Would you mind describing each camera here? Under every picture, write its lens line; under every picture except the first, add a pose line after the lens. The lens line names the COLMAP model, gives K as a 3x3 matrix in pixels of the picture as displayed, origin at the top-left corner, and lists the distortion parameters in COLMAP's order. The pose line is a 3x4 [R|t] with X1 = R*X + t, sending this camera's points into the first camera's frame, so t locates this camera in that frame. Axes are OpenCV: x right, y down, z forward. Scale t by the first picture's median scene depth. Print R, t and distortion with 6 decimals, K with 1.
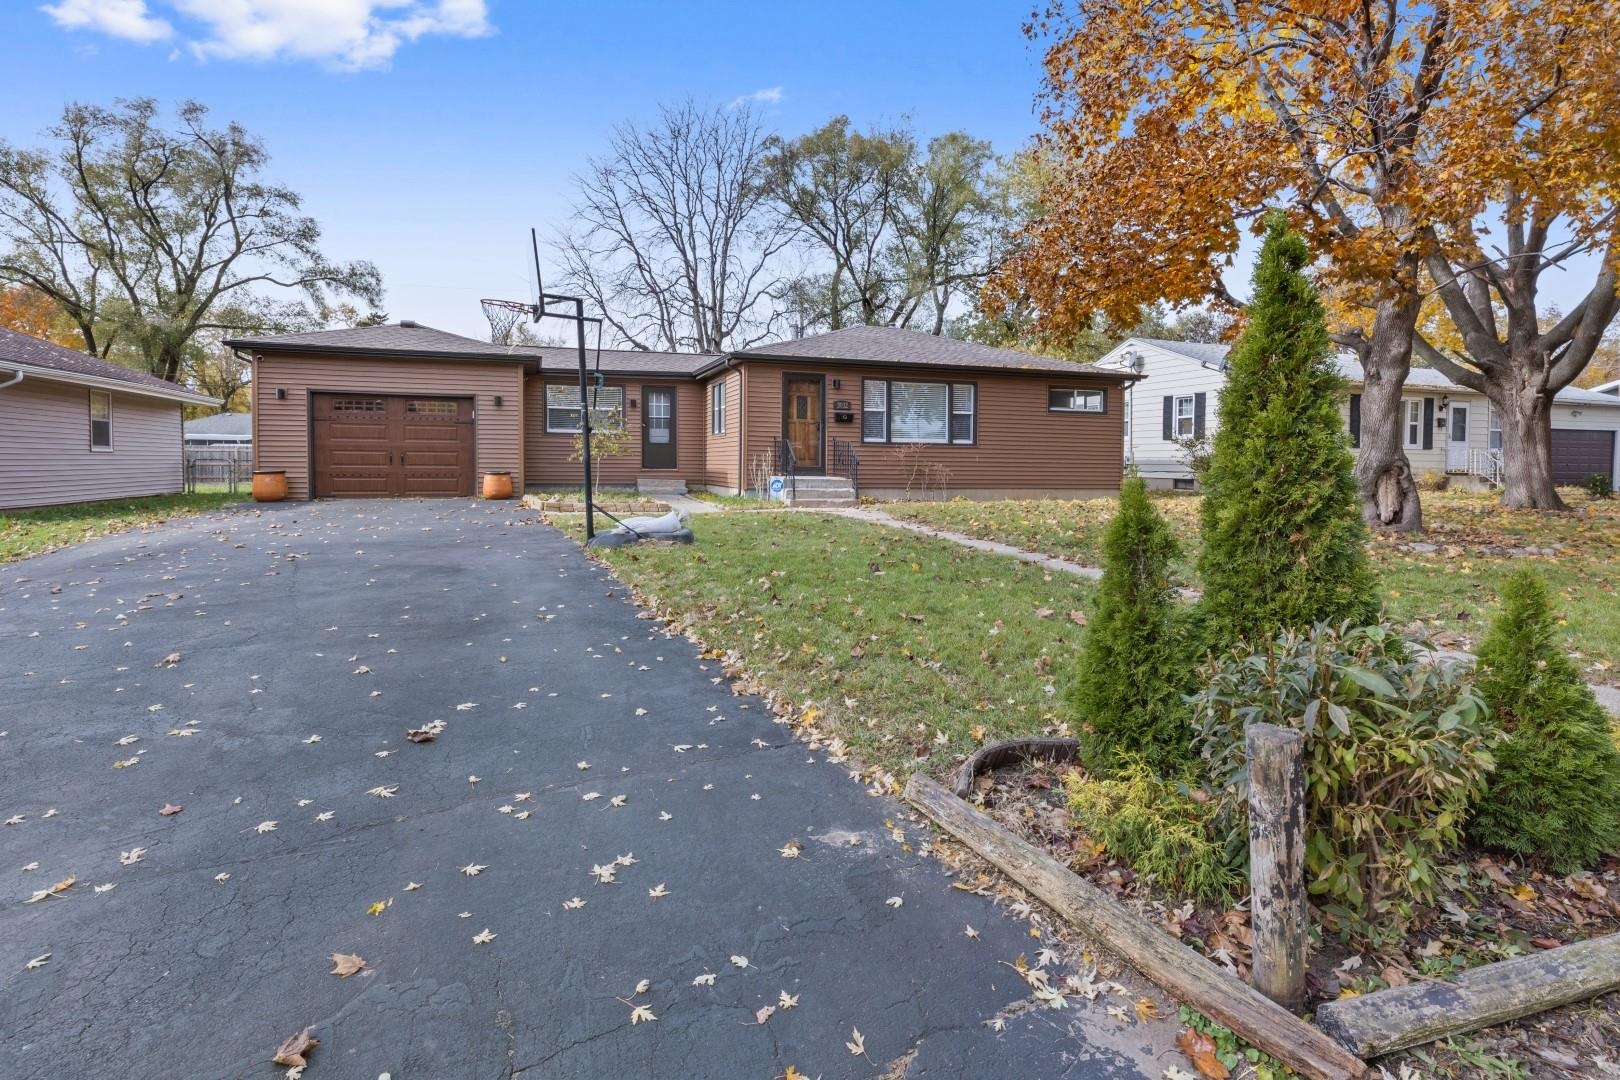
lens RADIAL K [[828.2, 0, 836.2], [0, 828.2, 505.2], [0, 0, 1]] dist [0.001131, 0.000670]
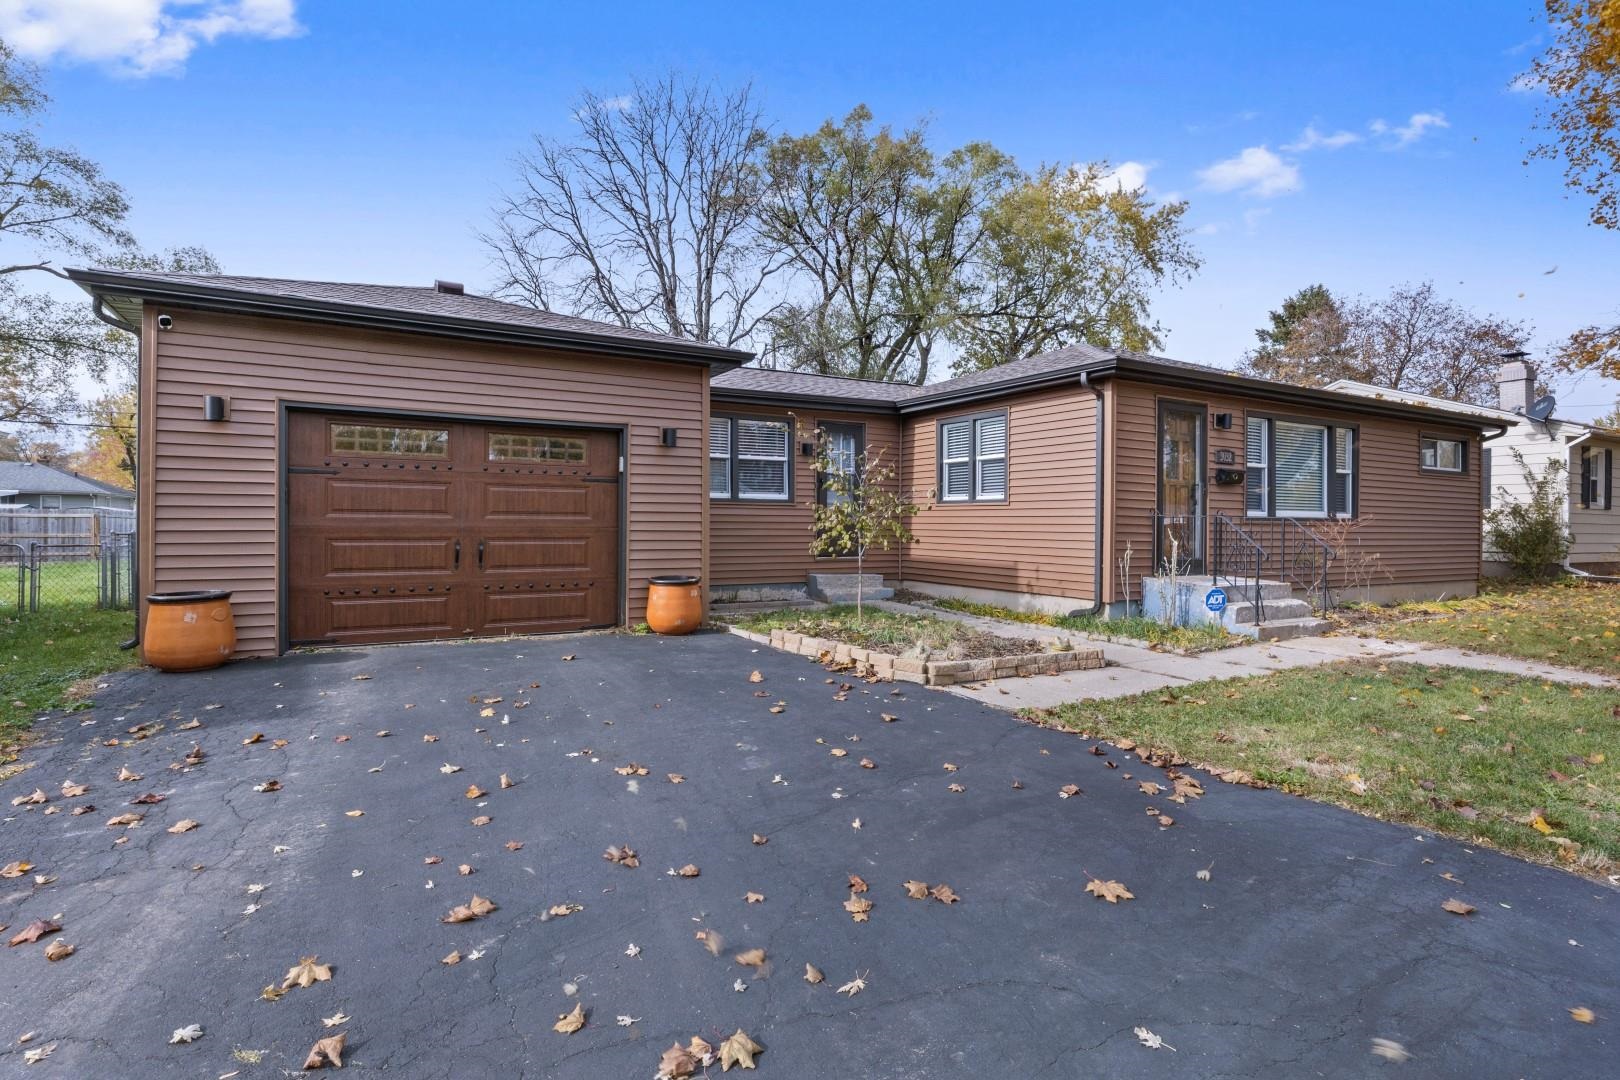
lens RADIAL K [[813.7, 0, 810.0], [0, 813.7, 540.0], [0, 0, 1]] dist [0.002142, 0.000351]
pose [[0.983466, -0.004705, 0.181033, -0.343751], [0.009538, 0.999621, -0.025832, -0.041286], [-0.180843, 0.027132, 0.983138, 0.413334]]
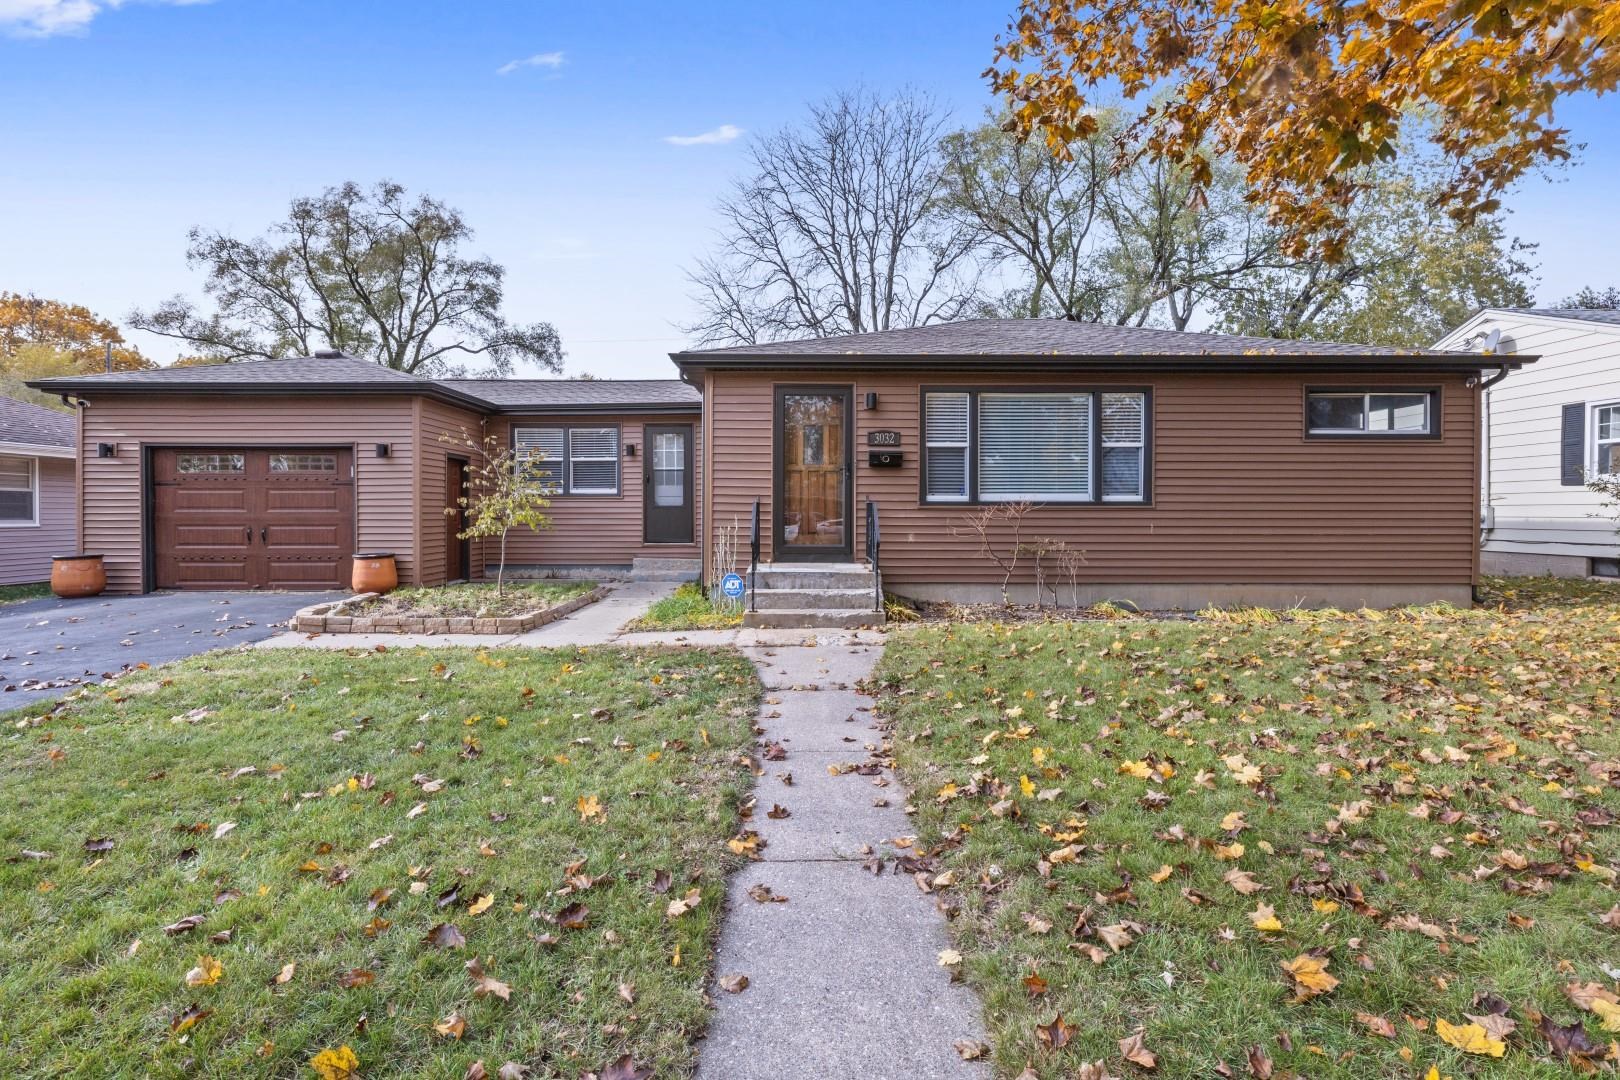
lens RADIAL K [[810.0, 0, 829.9], [0, 810.0, 529.6], [0, 0, 1]] dist [0.000064, -0.000722]
pose [[0.946707, -0.004195, -0.322067, 0.130588], [-0.007342, 0.999374, -0.034600, -0.033383], [0.322011, 0.035121, 0.946084, 0.405422]]
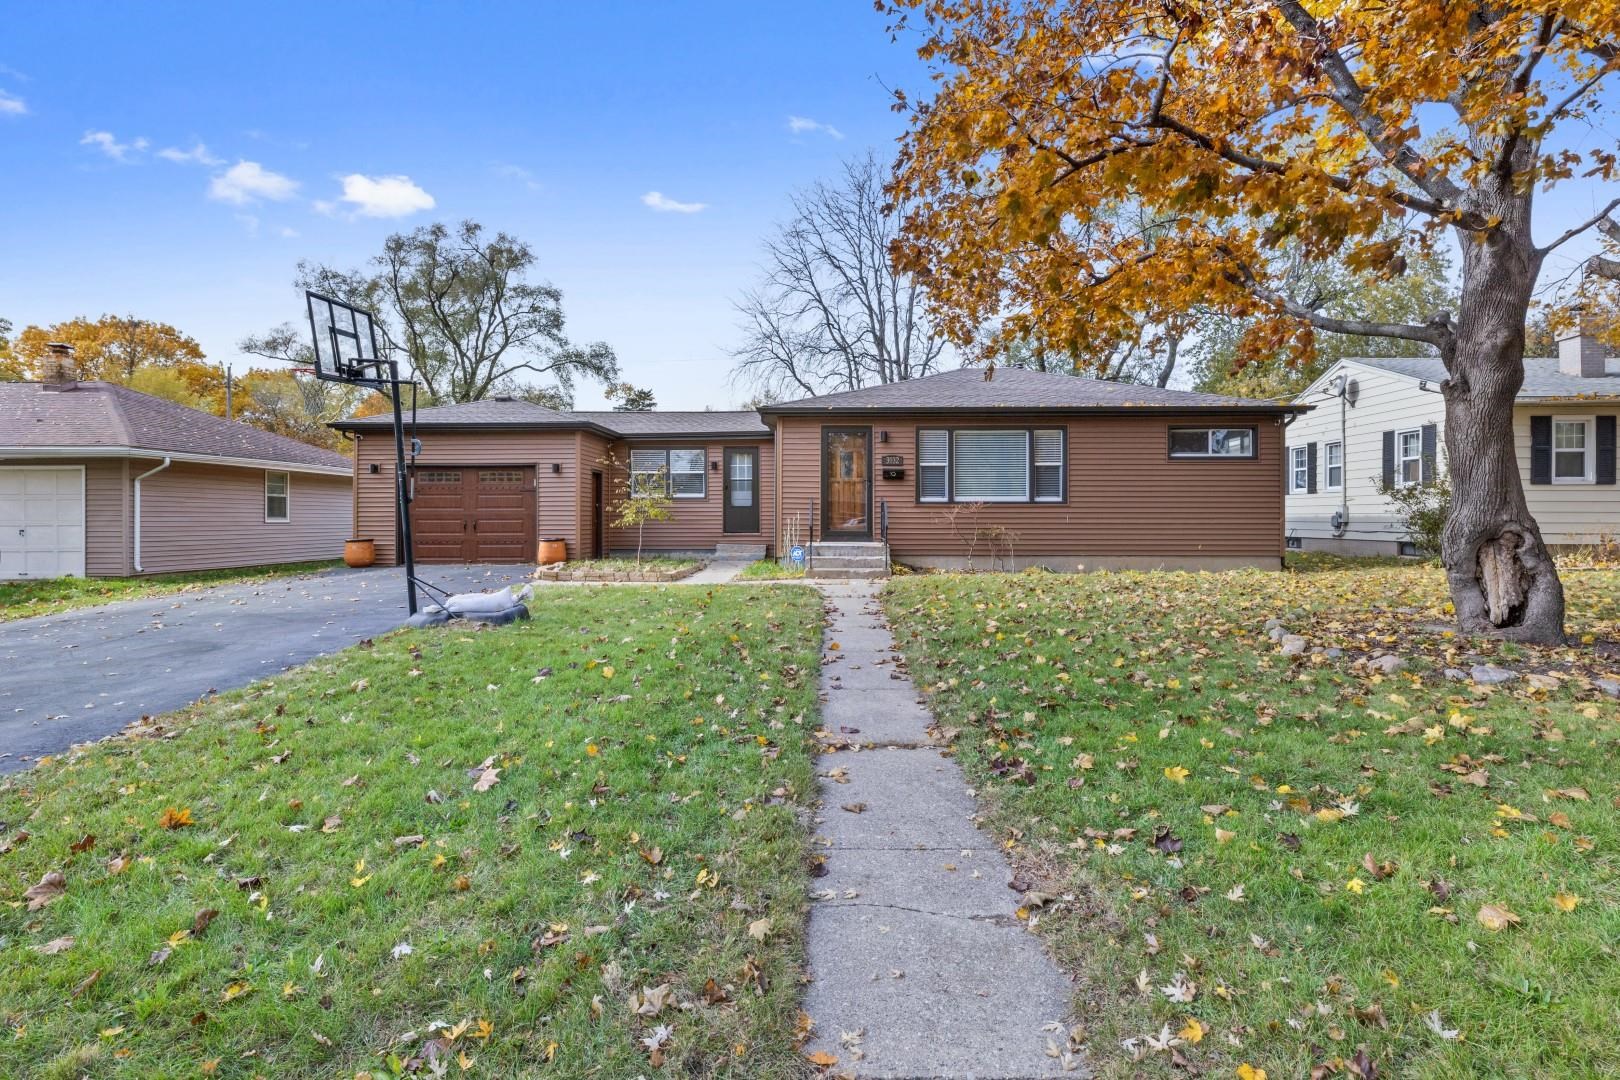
lens RADIAL K [[833.3, 0, 838.1], [0, 833.3, 557.0], [0, 0, 1]] dist [0.000033, -0.000780]
pose [[0.938448, 0.004224, -0.345394, 0.223729], [-0.006489, 0.999964, -0.005400, -0.011786], [0.345359, 0.007309, 0.938442, 0.135774]]
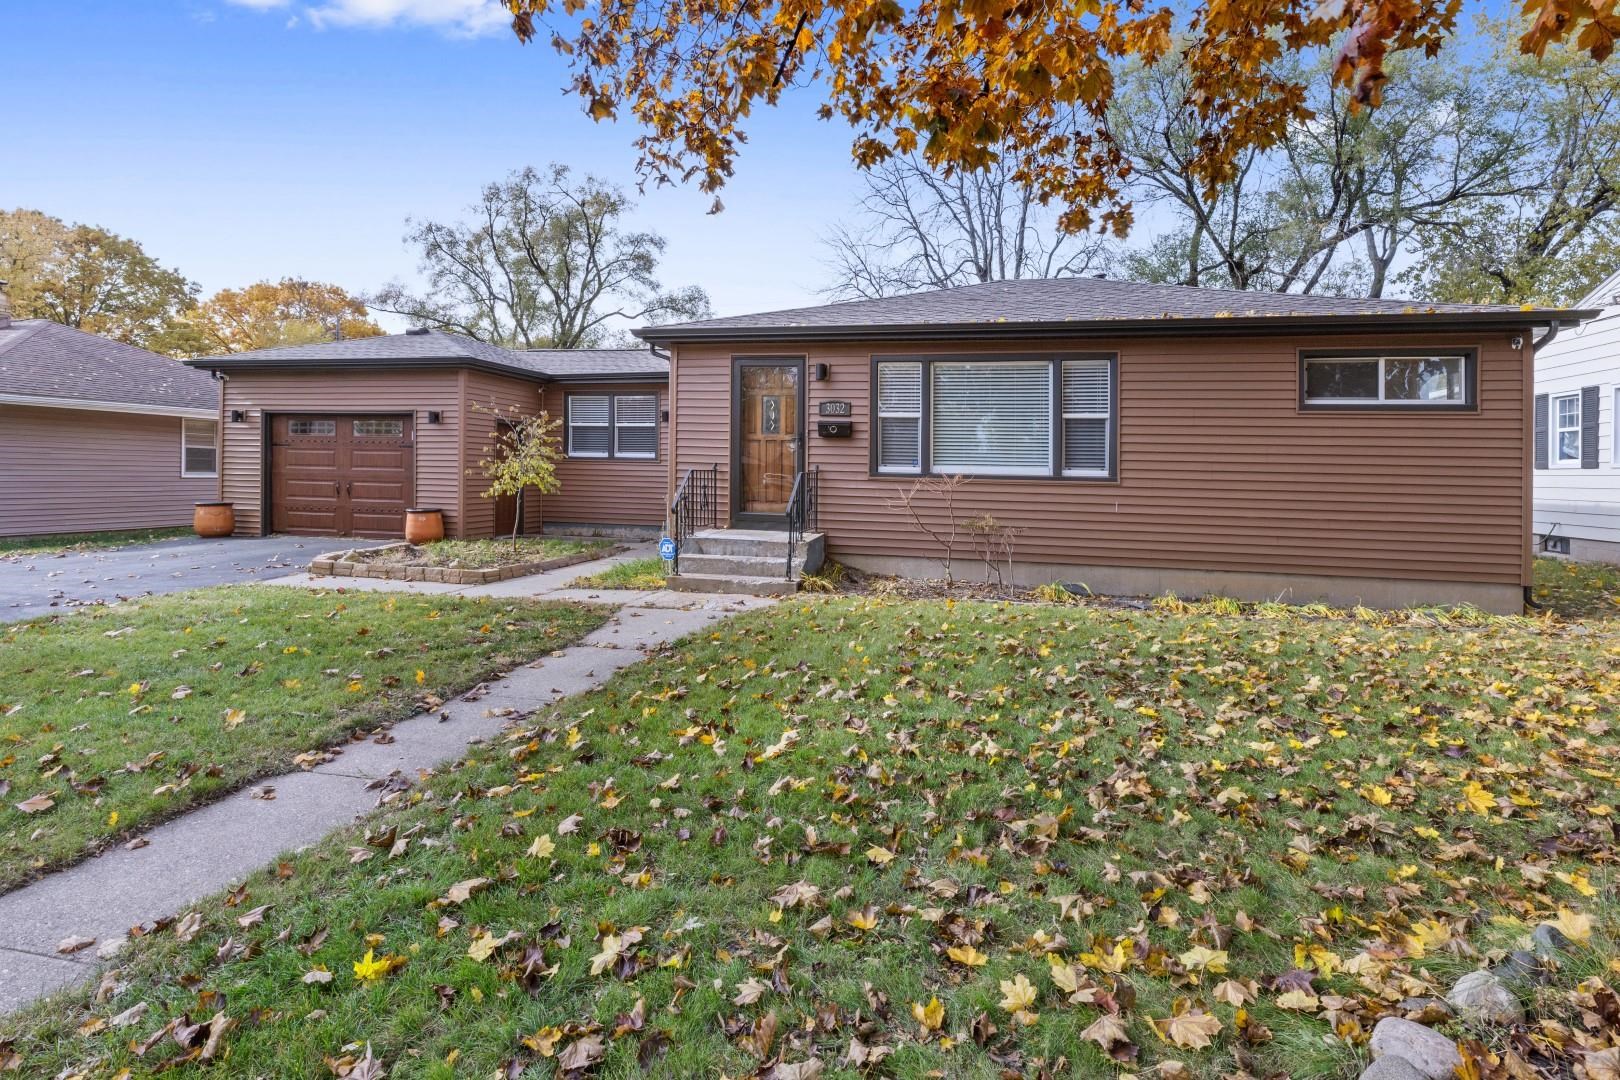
lens RADIAL K [[845.1, 0, 826.8], [0, 845.1, 486.1], [0, 0, 1]] dist [-0.003727, -0.000309]
pose [[0.840804, 0.014884, -0.541134, 0.275006], [-0.039900, 0.998607, -0.034528, -0.040830], [0.539867, 0.050623, 0.840227, 0.445913]]
